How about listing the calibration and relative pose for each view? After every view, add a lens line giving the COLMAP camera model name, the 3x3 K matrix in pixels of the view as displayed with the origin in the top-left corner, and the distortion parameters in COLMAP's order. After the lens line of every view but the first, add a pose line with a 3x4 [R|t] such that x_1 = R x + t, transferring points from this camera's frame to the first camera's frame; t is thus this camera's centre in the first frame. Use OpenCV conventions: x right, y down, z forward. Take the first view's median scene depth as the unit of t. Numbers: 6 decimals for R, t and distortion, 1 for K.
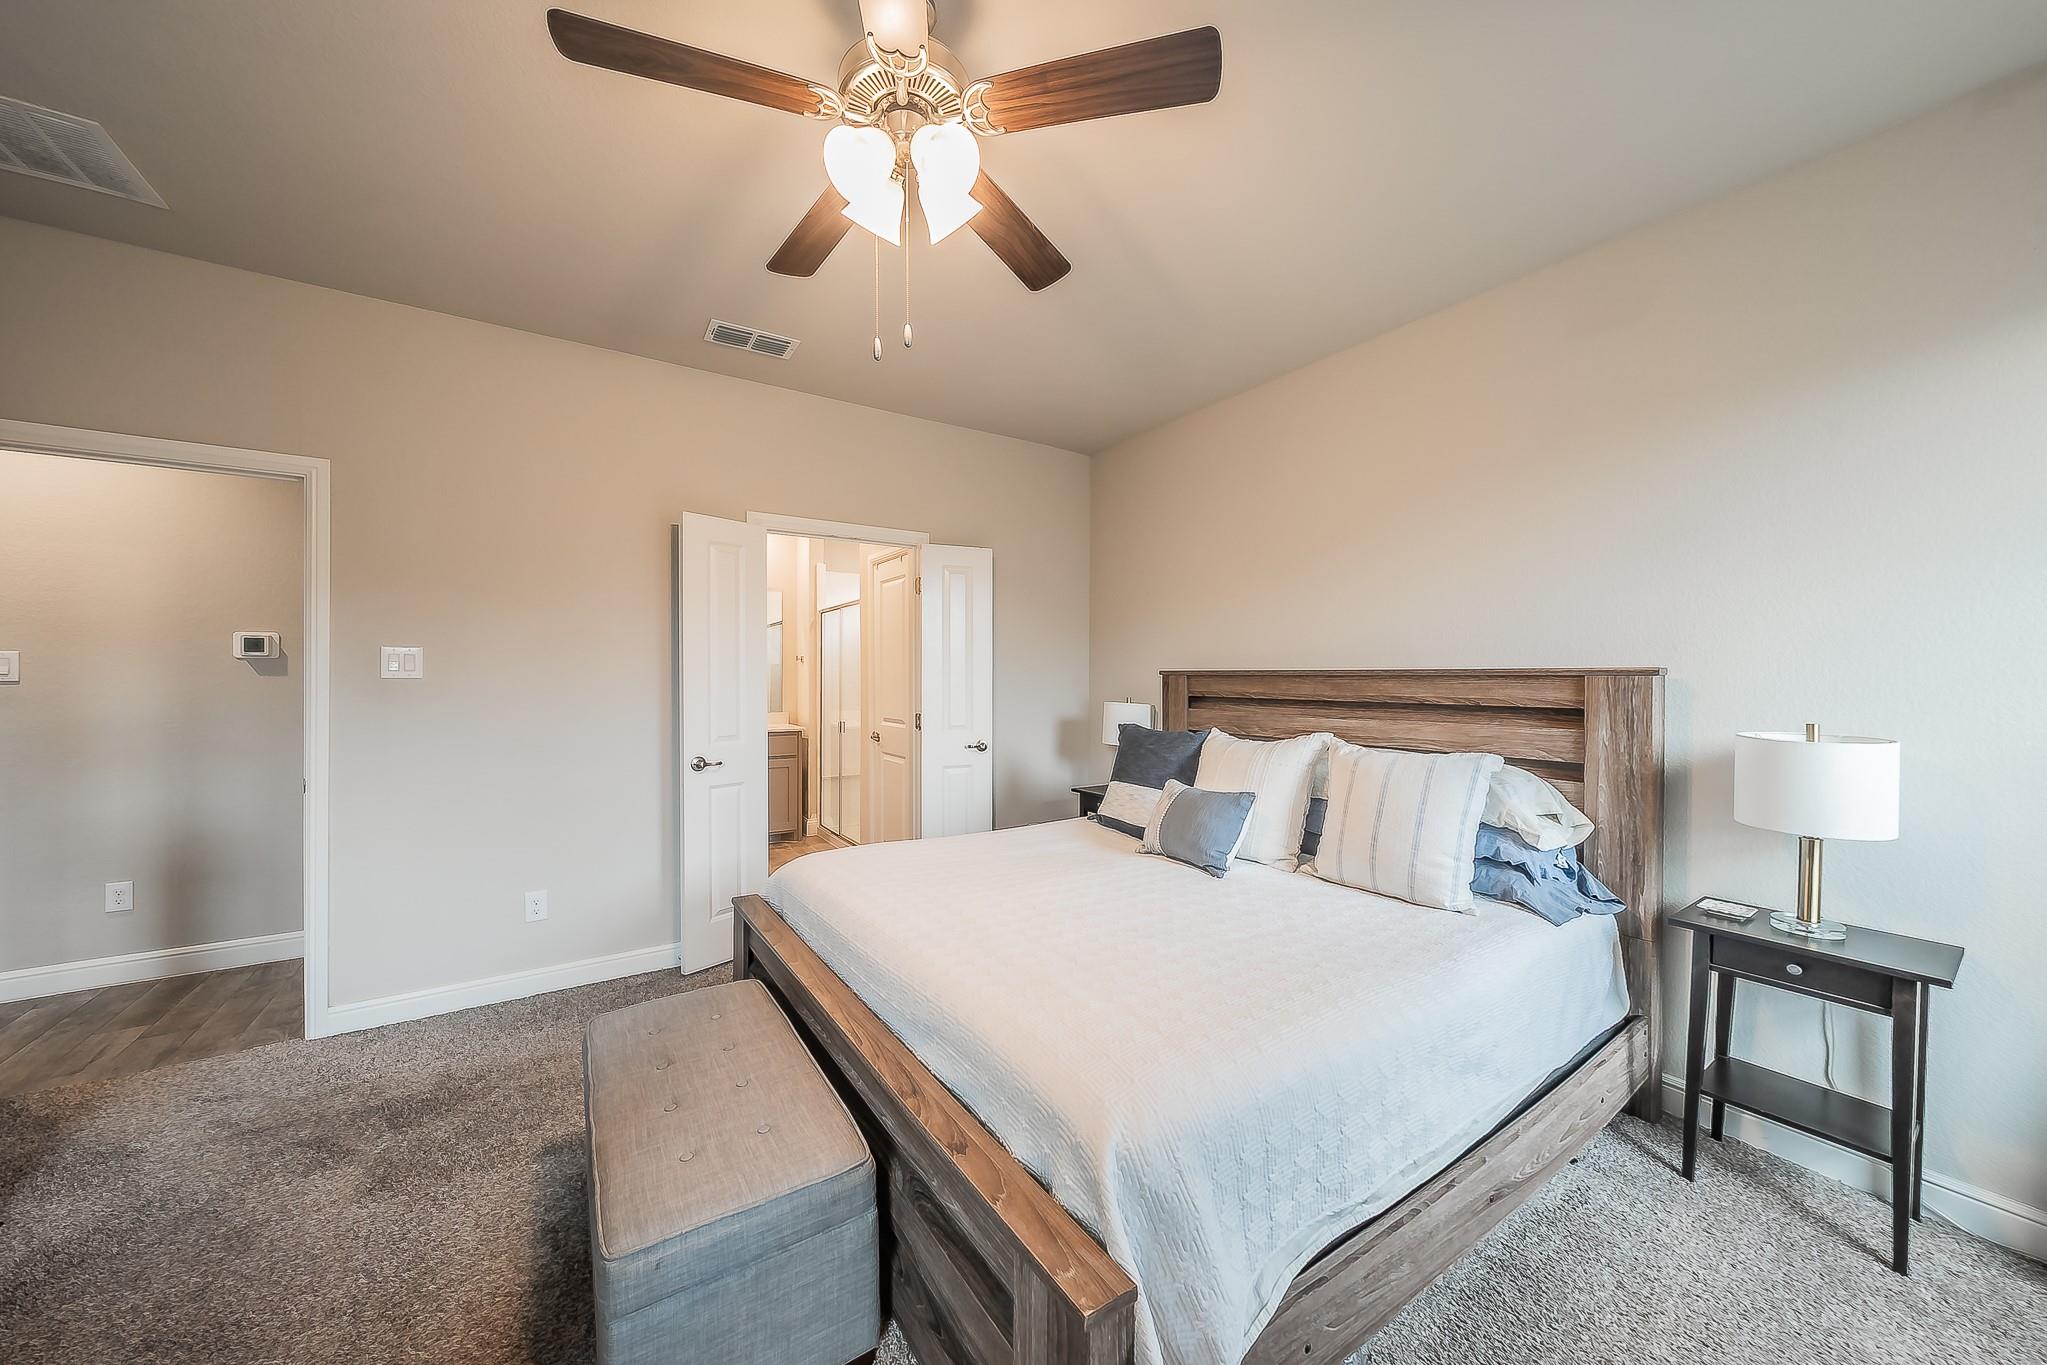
lens RADIAL K [[769.7, 0, 1019.9], [0, 769.7, 687.1], [0, 0, 1]] dist [0.000813, 0.000076]
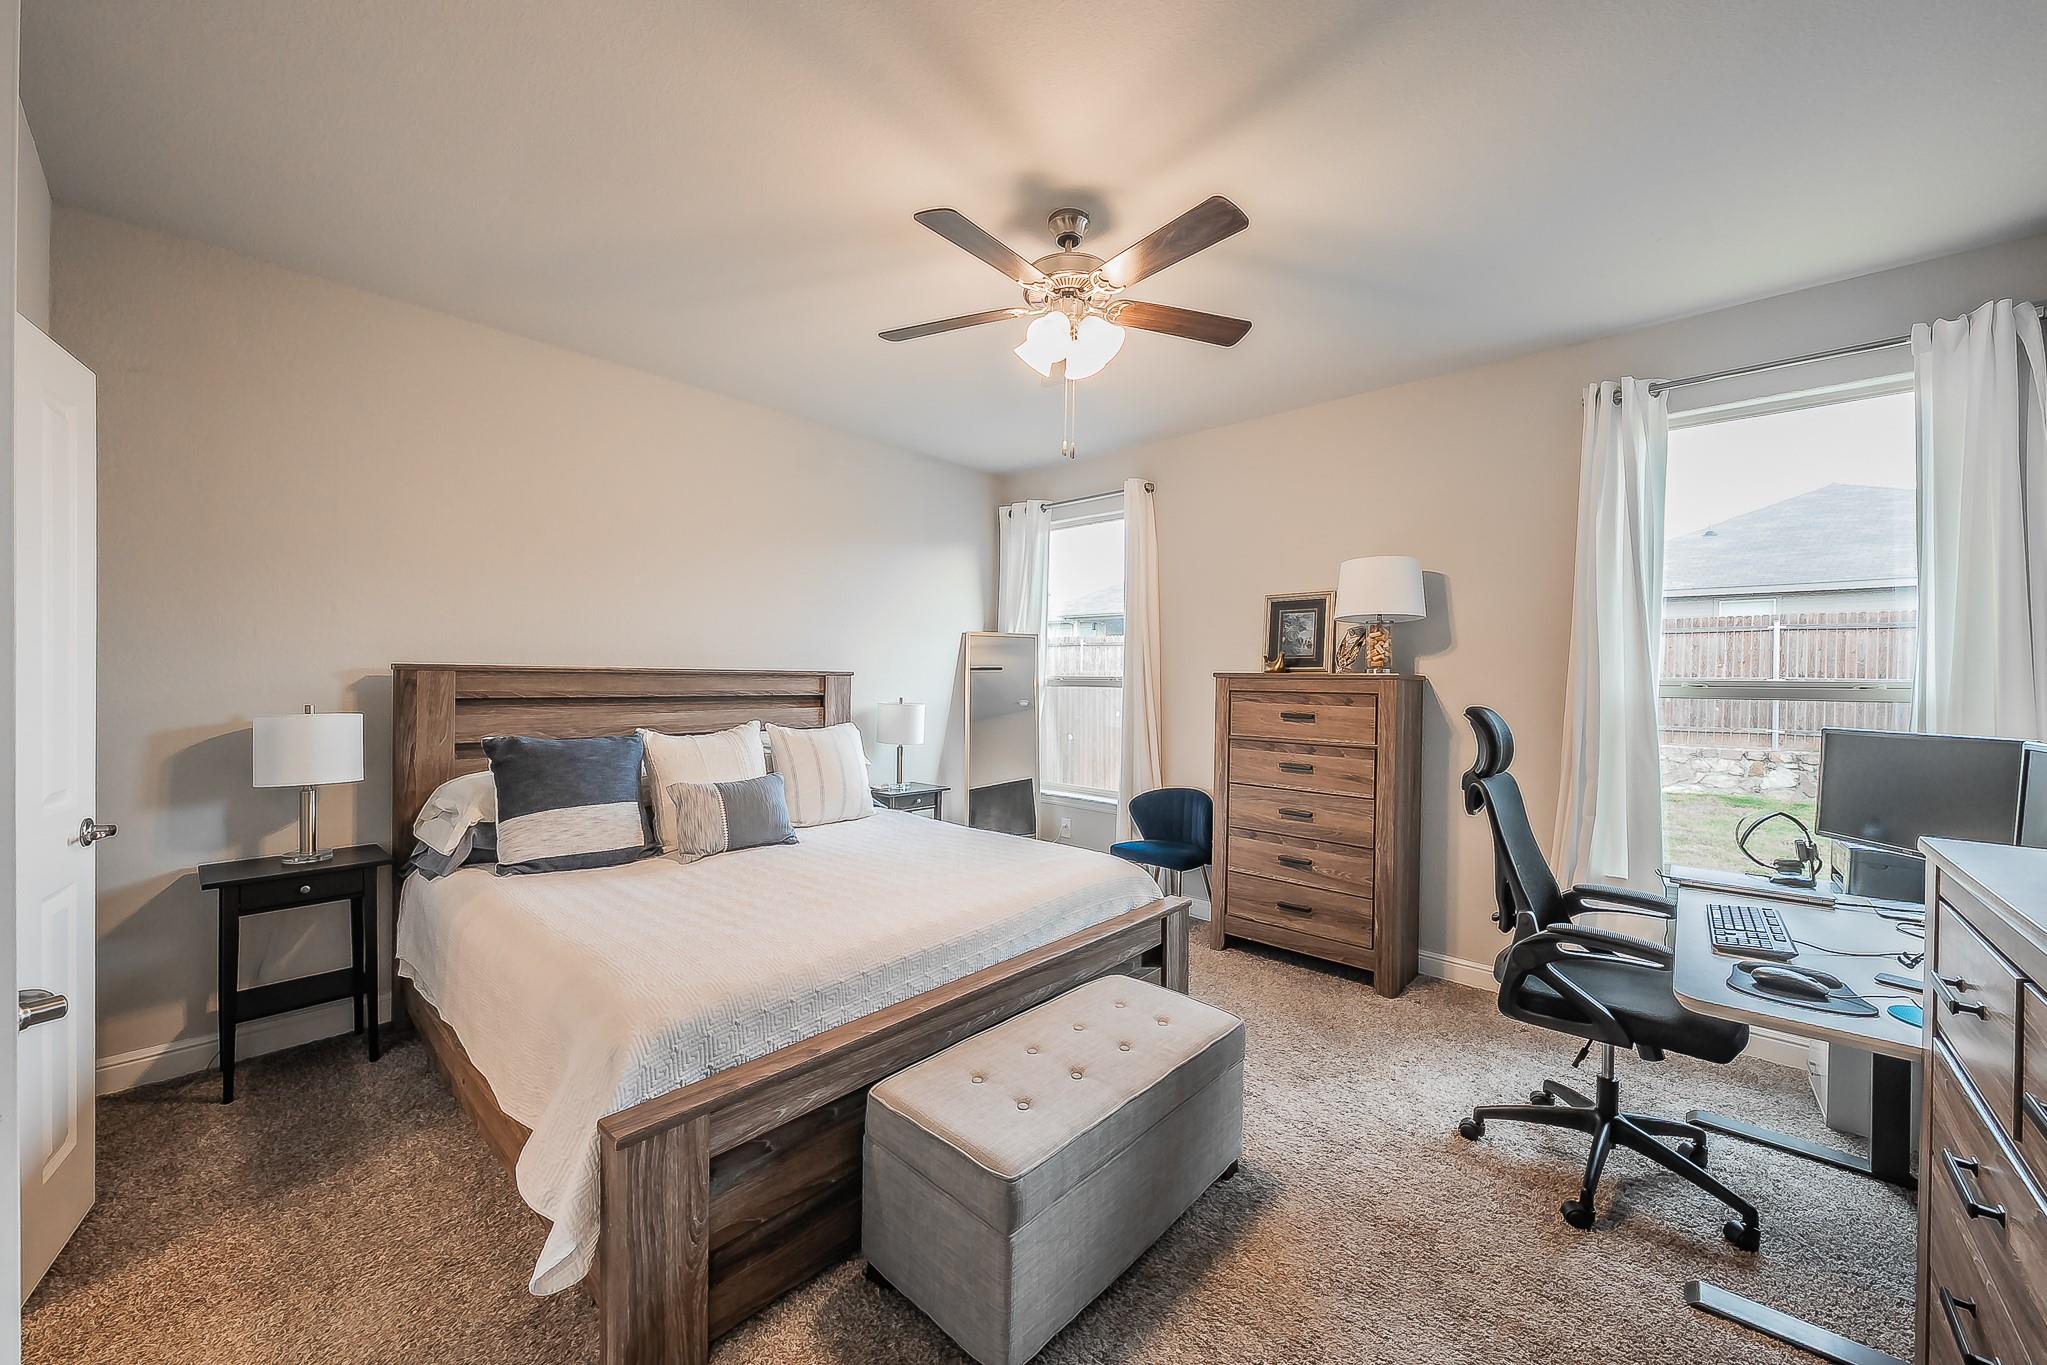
lens RADIAL K [[769.7, 0, 1021.5], [0, 769.7, 683.5], [0, 0, 1]] dist [0.000813, 0.000076]
pose [[-0.231533, -0.014609, 0.972717, -0.794241], [-0.001956, 0.999892, 0.014552, -0.018258], [-0.972825, 0.001467, -0.231536, 0.772656]]
